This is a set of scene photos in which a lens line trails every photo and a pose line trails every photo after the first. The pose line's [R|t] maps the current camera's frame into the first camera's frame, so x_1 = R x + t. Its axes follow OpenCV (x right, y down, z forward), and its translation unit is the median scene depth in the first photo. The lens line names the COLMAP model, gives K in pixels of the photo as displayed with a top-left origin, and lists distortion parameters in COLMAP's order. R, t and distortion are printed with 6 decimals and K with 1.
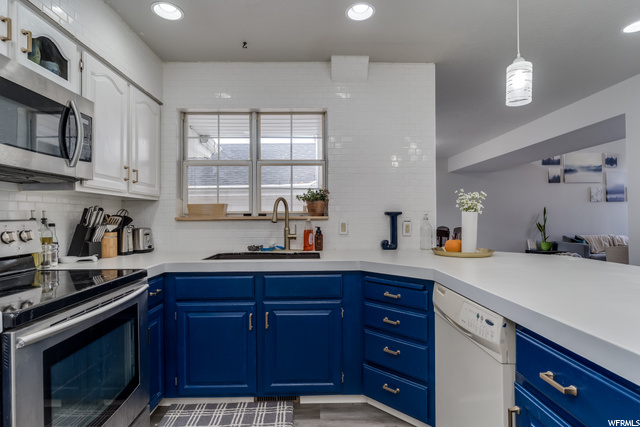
lens RADIAL K [[325.1, 0, 318.2], [0, 325.1, 214.1], [0, 0, 1]] dist [0.001311, 0.002308]
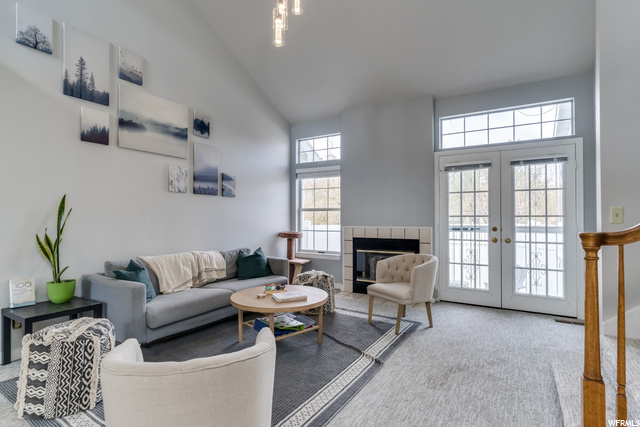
lens RADIAL K [[325.1, 0, 320.3], [0, 325.1, 216.9], [0, 0, 1]] dist [0.001311, 0.002308]
pose [[0.517863, 0.004548, 0.855451, 0.507108], [-0.022082, 0.999724, 0.008053, -0.006283], [-0.855178, -0.023060, 0.517821, 0.506929]]
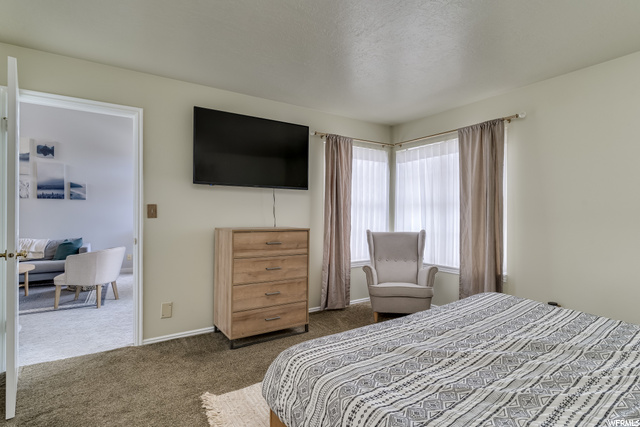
lens RADIAL K [[325.1, 0, 318.3], [0, 325.1, 213.4], [0, 0, 1]] dist [0.001311, 0.002308]
pose [[0.791063, 0.003800, 0.611723, 0.945746], [-0.013118, 0.999856, 0.010752, -0.018329], [-0.611594, -0.016530, 0.790999, -0.085947]]
